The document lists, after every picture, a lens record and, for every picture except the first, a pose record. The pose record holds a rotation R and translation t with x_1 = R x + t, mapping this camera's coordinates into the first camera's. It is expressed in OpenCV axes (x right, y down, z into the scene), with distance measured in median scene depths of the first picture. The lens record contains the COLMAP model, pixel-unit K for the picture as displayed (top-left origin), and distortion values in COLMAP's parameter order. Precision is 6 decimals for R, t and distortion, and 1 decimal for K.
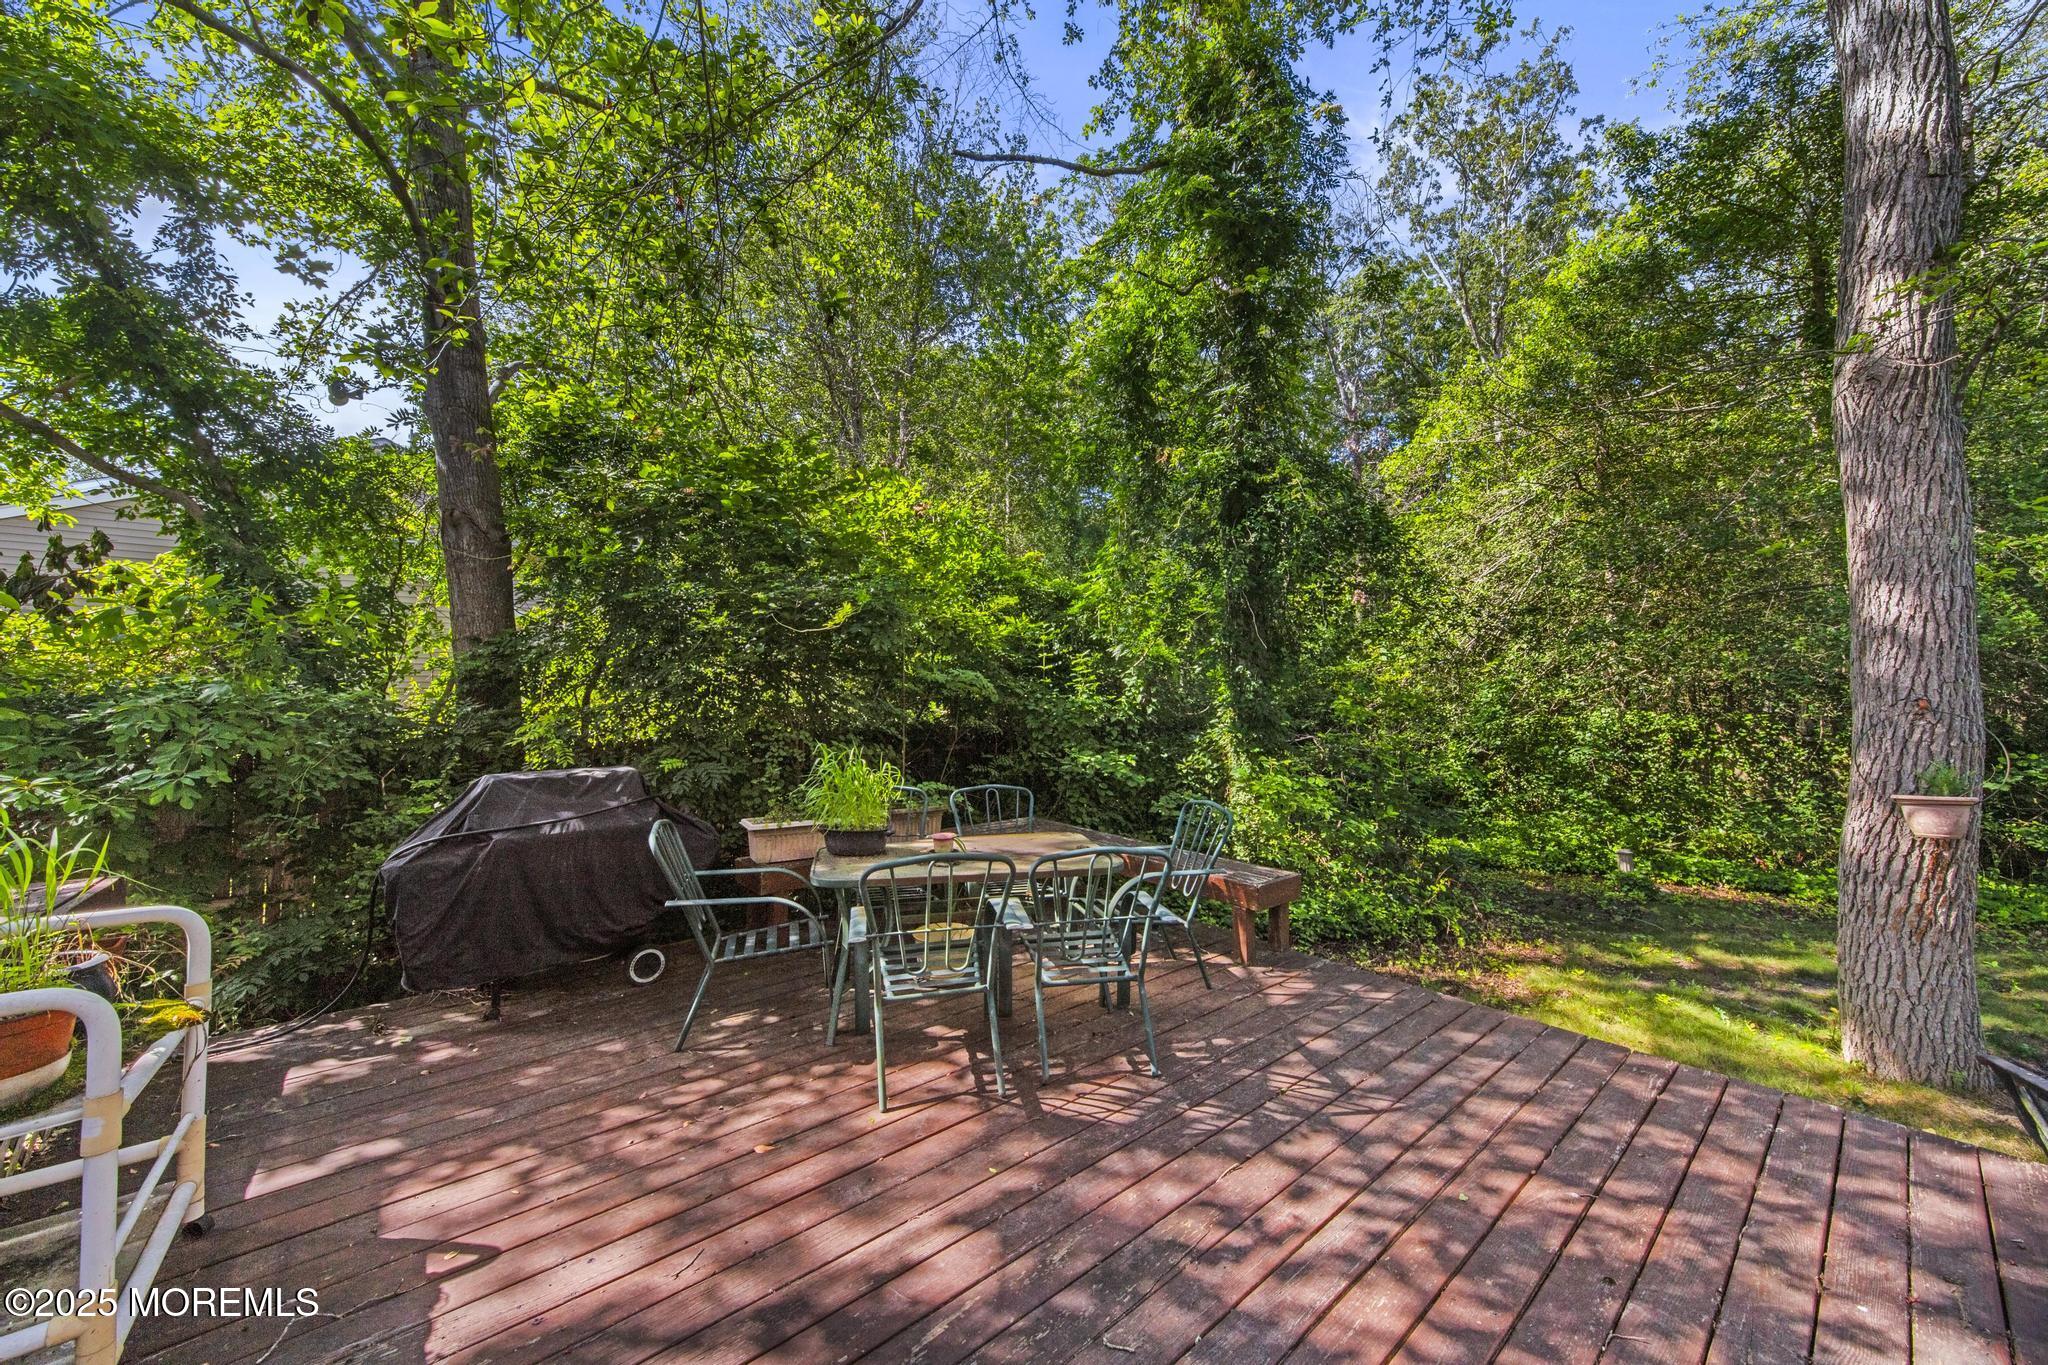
lens RADIAL K [[728.7, 0, 1032.1], [0, 728.7, 679.2], [0, 0, 1]] dist [0.000632, -0.000319]
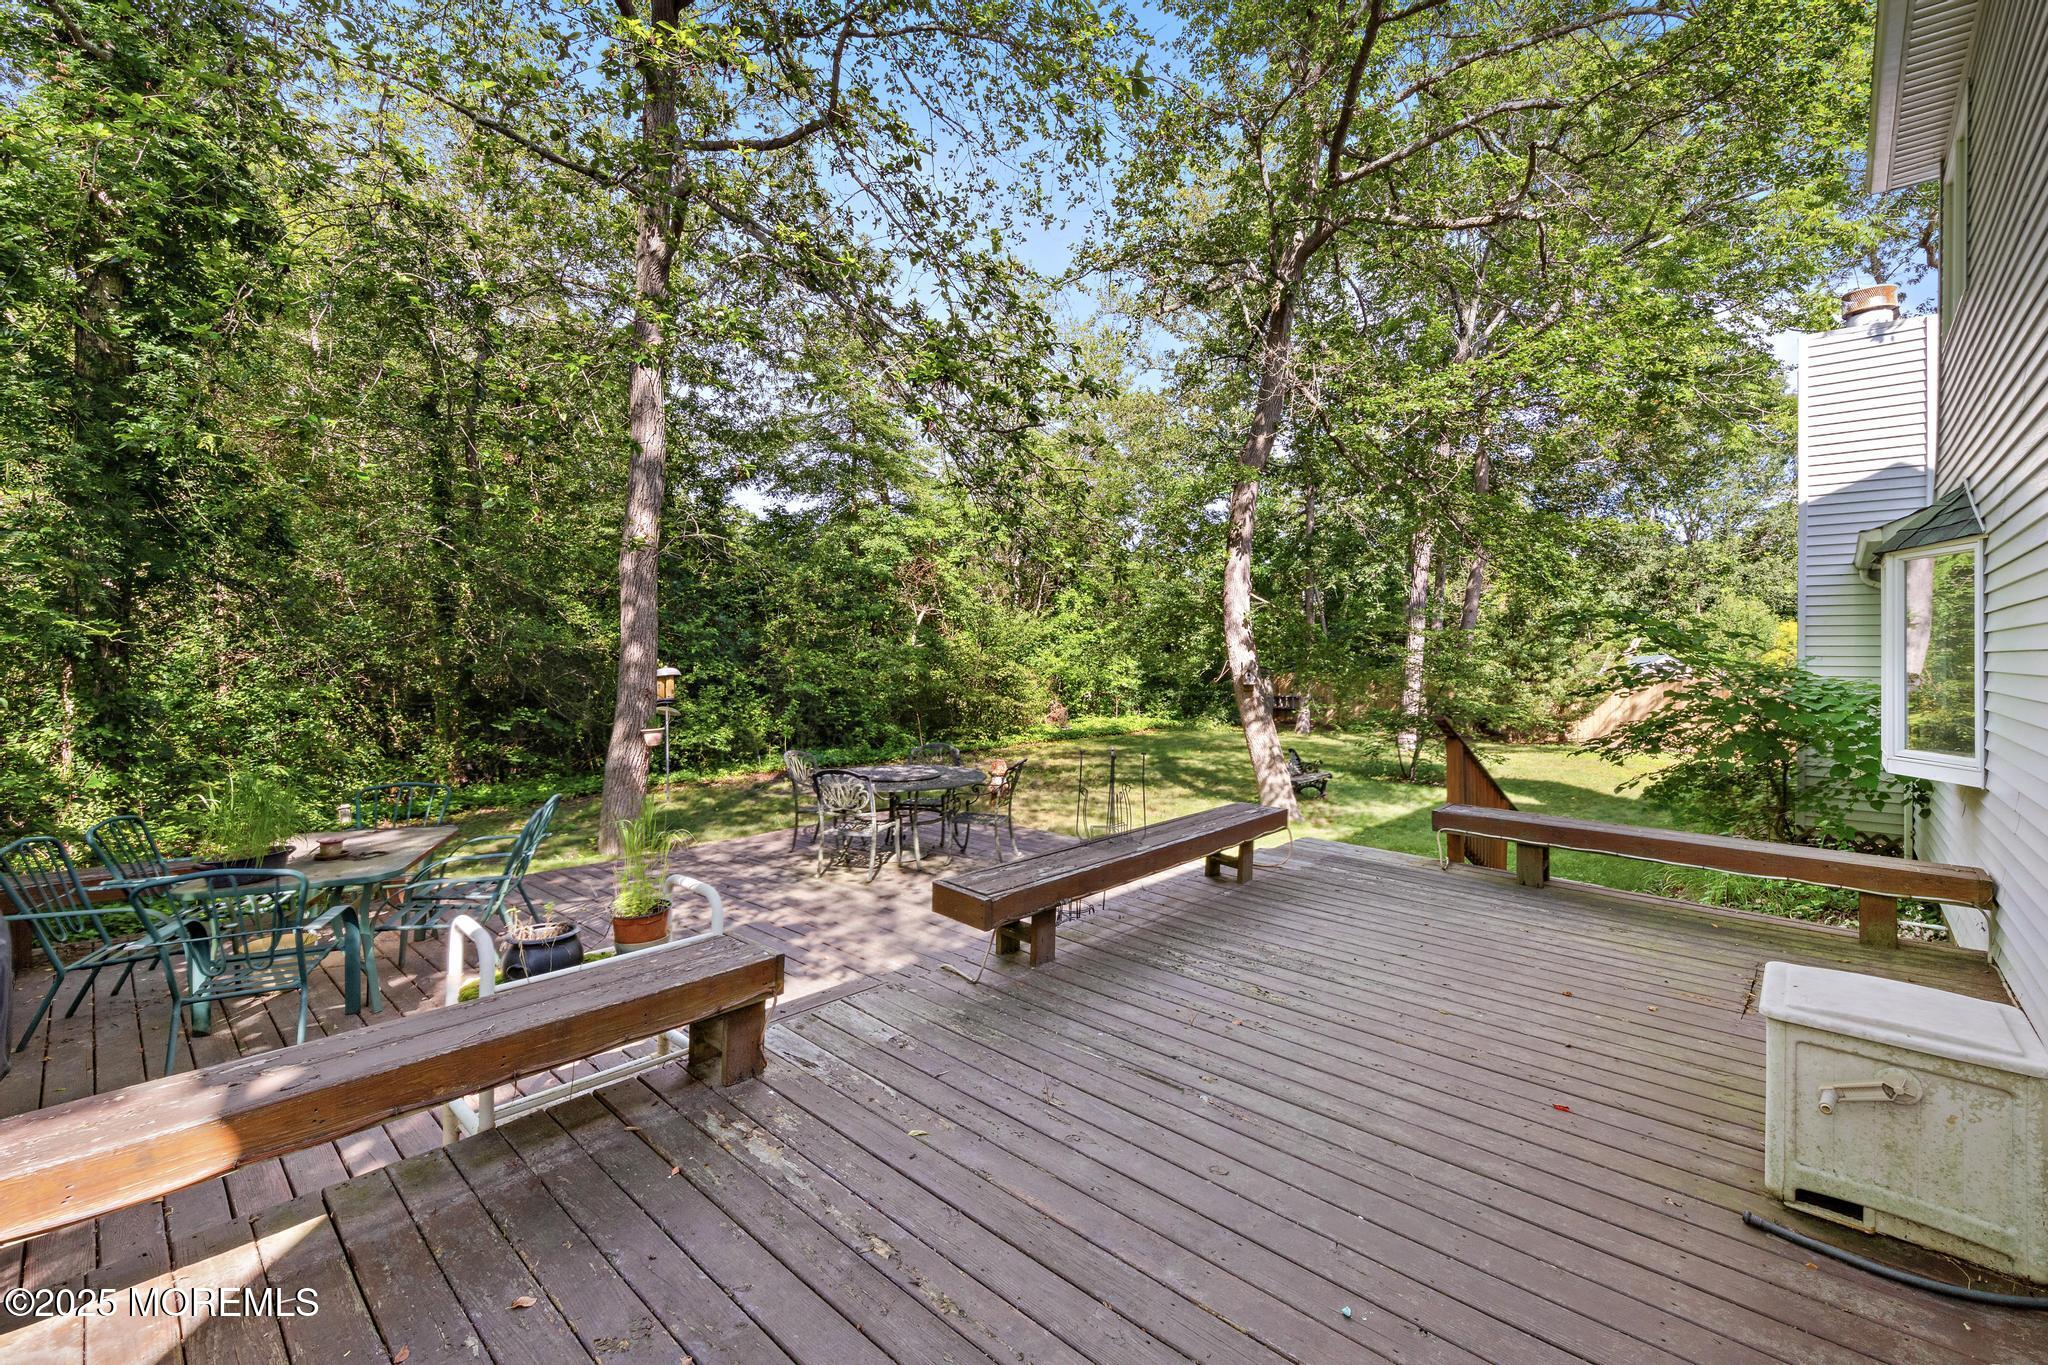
lens RADIAL K [[863.7, 0, 1018.8], [0, 863.7, 647.6], [0, 0, 1]] dist [0.000747, 0.000388]
pose [[-0.120205, 0.010839, 0.992690, -0.945508], [-0.034127, 0.999304, -0.015043, -0.056837], [-0.992162, -0.035685, -0.119751, 0.074631]]
